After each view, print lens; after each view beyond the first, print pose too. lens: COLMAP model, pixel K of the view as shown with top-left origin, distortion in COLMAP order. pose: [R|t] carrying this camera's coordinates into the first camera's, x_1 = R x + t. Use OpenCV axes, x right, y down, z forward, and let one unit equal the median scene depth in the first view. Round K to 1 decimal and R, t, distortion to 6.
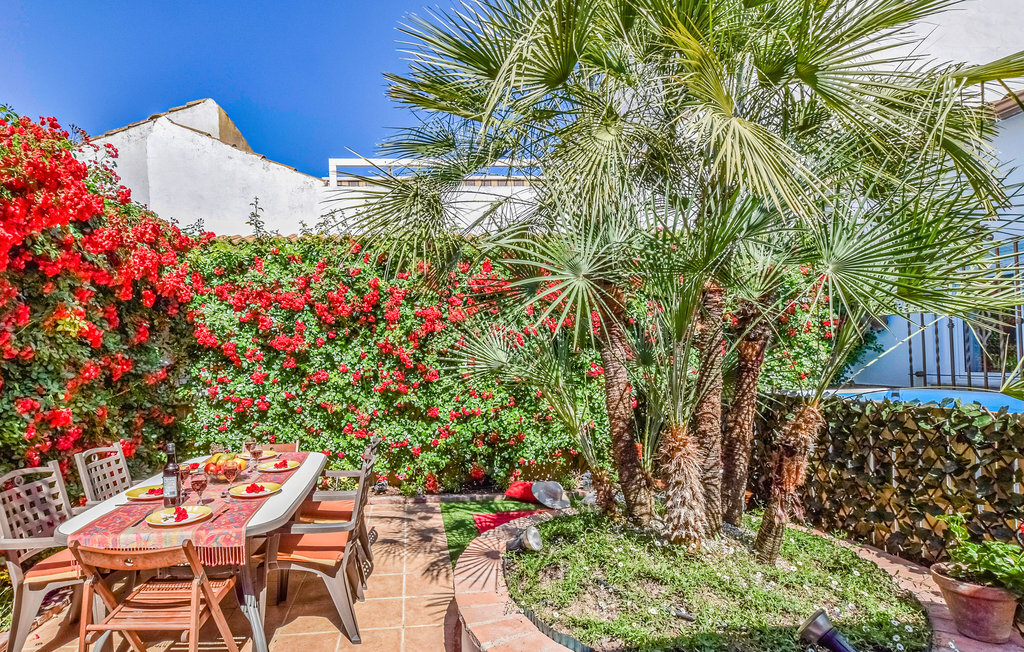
lens RADIAL K [[474.6, 0, 495.1], [0, 474.6, 373.3], [0, 0, 1]] dist [-0.014701, 0.000480]
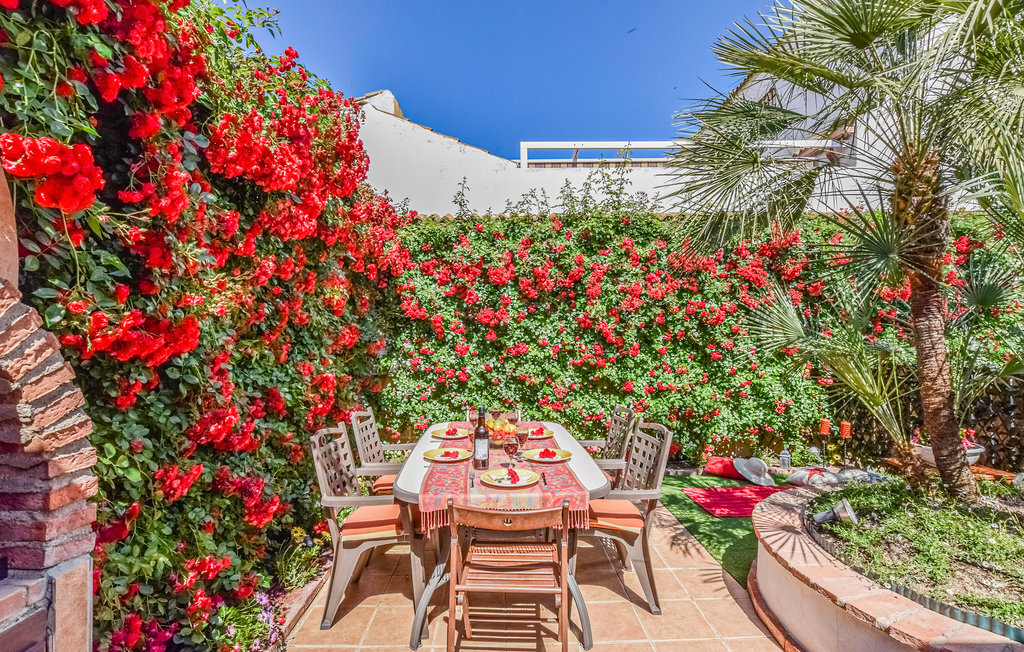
lens RADIAL K [[451.1, 0, 512.3], [0, 451.1, 346.9], [0, 0, 1]] dist [-0.010690, 0.000277]
pose [[0.997998, 0.014787, -0.061489, -0.325447], [-0.016298, 0.999575, -0.024156, 0.025161], [0.061106, 0.025109, 0.997815, 0.019459]]
